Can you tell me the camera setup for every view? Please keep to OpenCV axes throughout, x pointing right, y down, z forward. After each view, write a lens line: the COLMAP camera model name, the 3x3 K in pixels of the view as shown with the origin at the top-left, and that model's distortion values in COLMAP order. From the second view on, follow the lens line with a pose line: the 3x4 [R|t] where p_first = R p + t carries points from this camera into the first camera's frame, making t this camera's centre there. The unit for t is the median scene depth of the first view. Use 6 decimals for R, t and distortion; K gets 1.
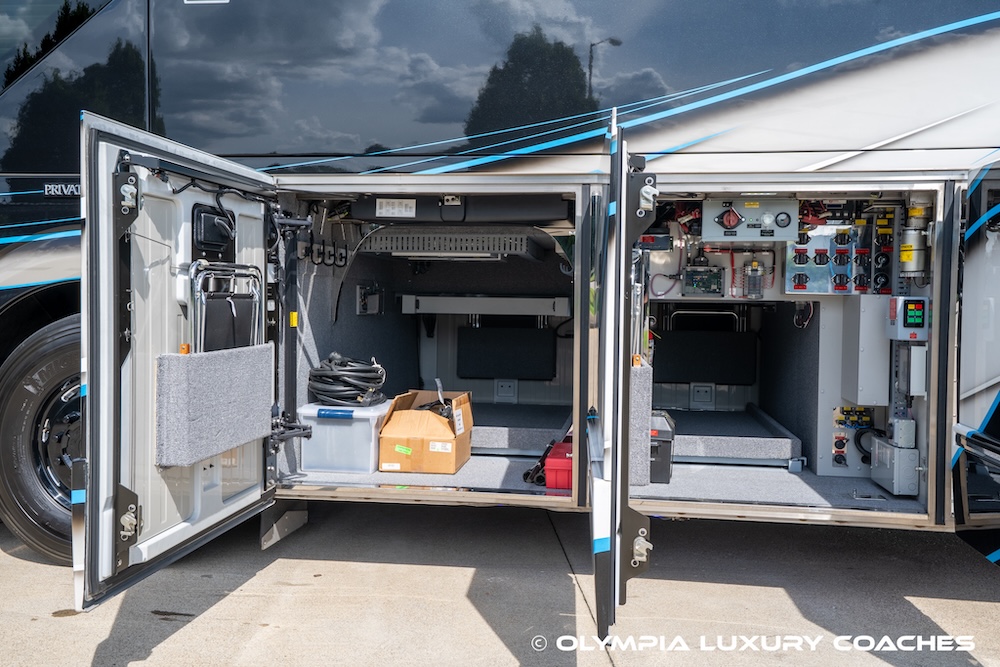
lens RADIAL K [[930.8, 0, 500.0], [0, 930.8, 333.5], [0, 0, 1]] dist [0.062470, 0.005537]
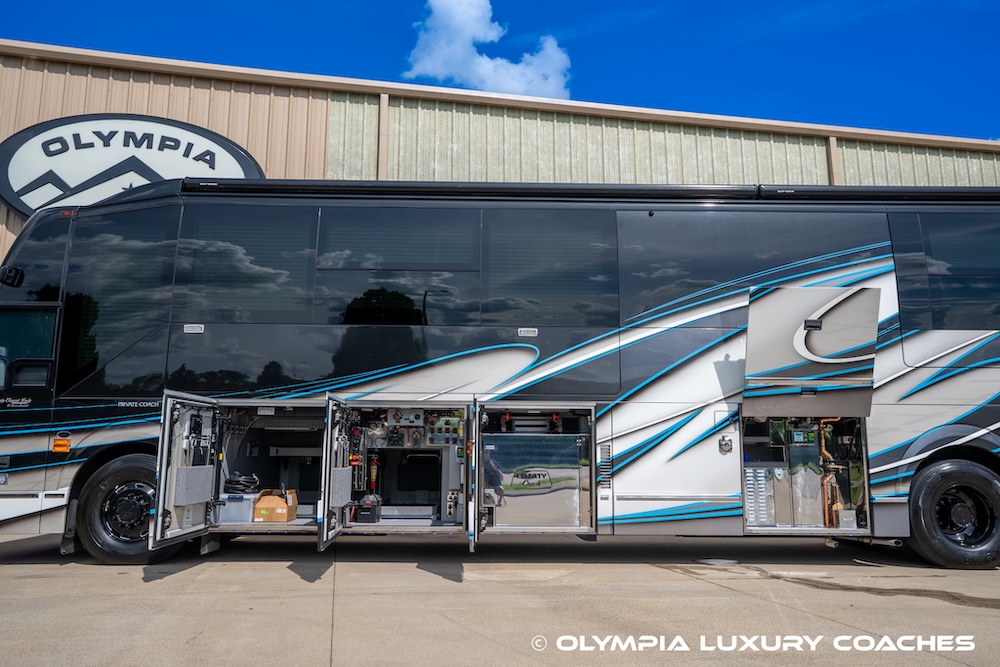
lens RADIAL K [[772.1, 0, 500.0], [0, 772.1, 333.5], [0, 0, 1]] dist [-0.002932, 0.068547]
pose [[0.986886, 0.019222, 0.160267, 0.176262], [0.011558, 0.981921, -0.188938, 0.060592], [-0.161002, 0.188313, 0.968822, -1.175091]]
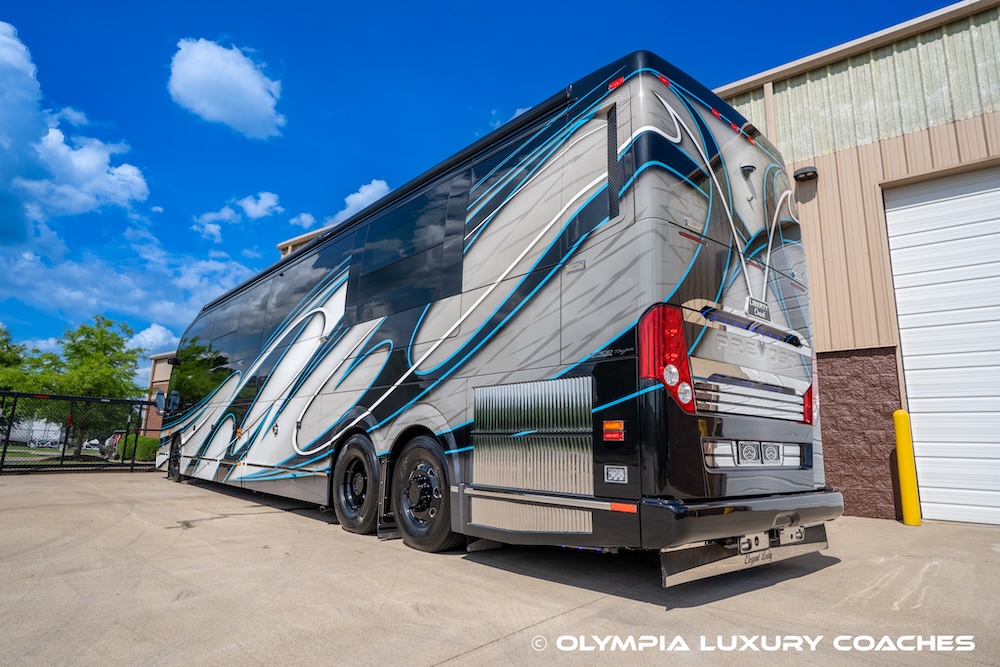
lens RADIAL K [[582.0, 0, 500.0], [0, 582.0, 333.5], [0, 0, 1]] dist [-0.044411, 0.039916]
pose [[0.759164, -0.122856, -0.639199, 3.198704], [-0.019449, 0.977306, -0.210940, 0.059150], [0.650608, 0.172570, 0.739546, -0.334931]]
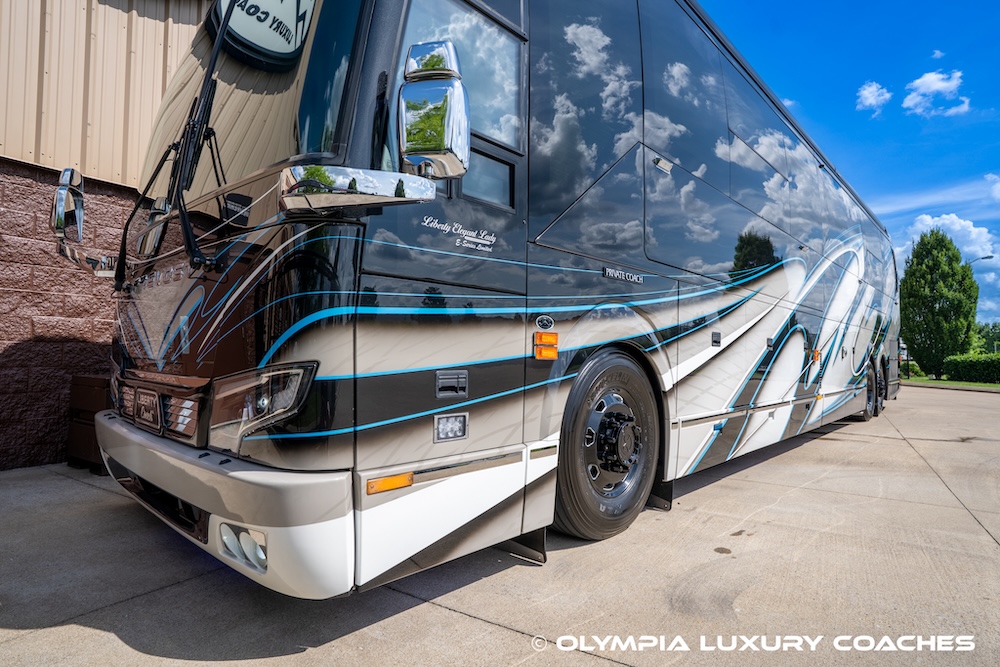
lens RADIAL K [[545.0, 0, 500.6], [0, 545.0, 322.4], [0, 0, 1]] dist [-0.046676, 0.030216]
pose [[0.563975, 0.040665, 0.824790, -1.215735], [-0.004021, 0.998910, -0.046499, -0.047505], [-0.825782, 0.022908, 0.563524, 0.718655]]
